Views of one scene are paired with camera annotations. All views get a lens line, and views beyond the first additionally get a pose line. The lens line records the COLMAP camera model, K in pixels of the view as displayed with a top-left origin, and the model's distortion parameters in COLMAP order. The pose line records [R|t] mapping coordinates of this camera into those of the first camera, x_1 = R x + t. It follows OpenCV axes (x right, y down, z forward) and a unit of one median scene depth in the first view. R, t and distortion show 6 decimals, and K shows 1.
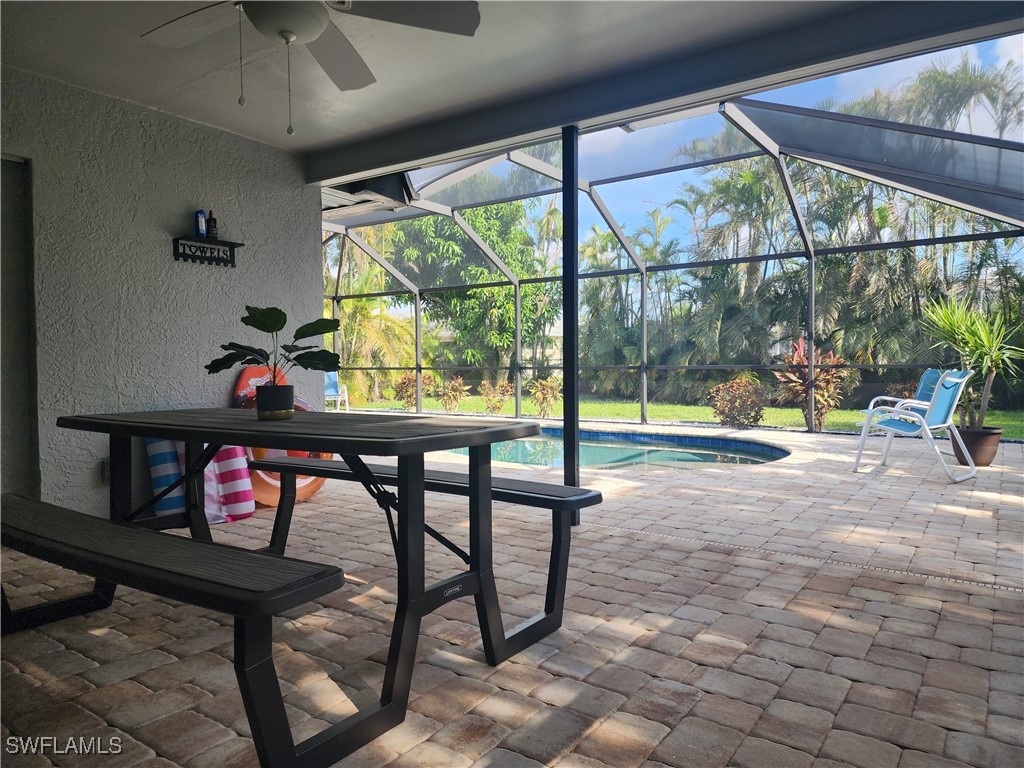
lens RADIAL K [[678.6, 0, 509.1], [0, 678.6, 385.0], [0, 0, 1]] dist [0.087465, -0.053613]
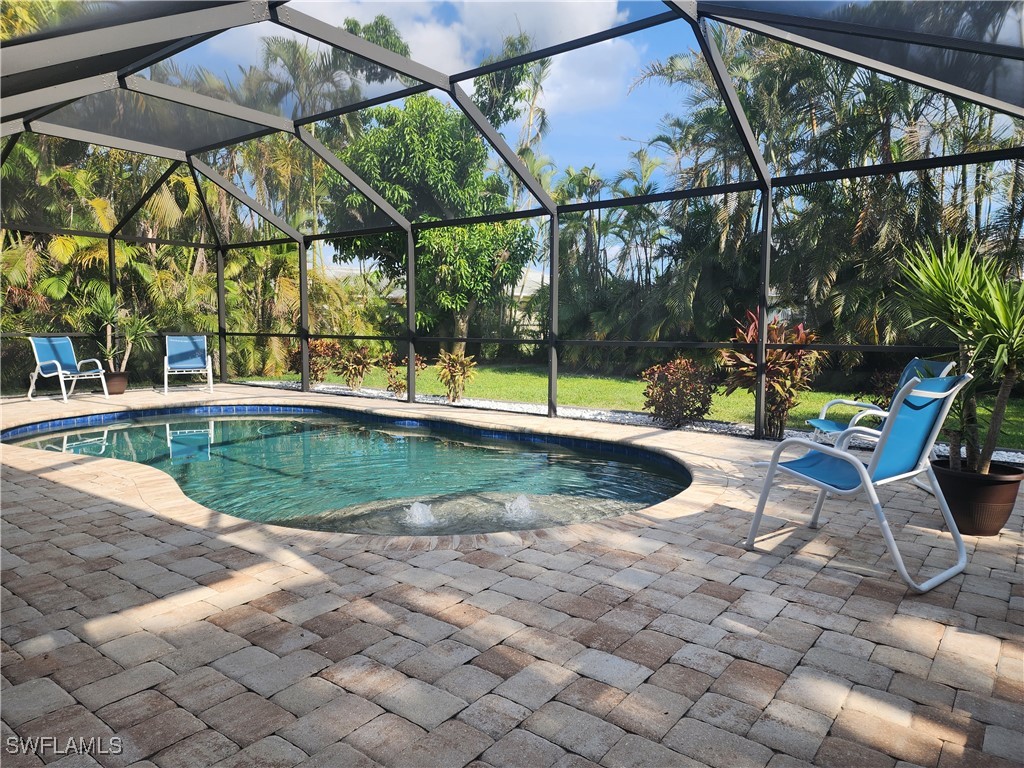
lens RADIAL K [[678.6, 0, 509.1], [0, 678.6, 385.0], [0, 0, 1]] dist [0.087465, -0.053613]
pose [[0.999039, 0.017834, -0.040038, 0.127706], [-0.015507, 0.998213, 0.057705, -0.014655], [0.040996, -0.057029, 0.997530, 0.172777]]
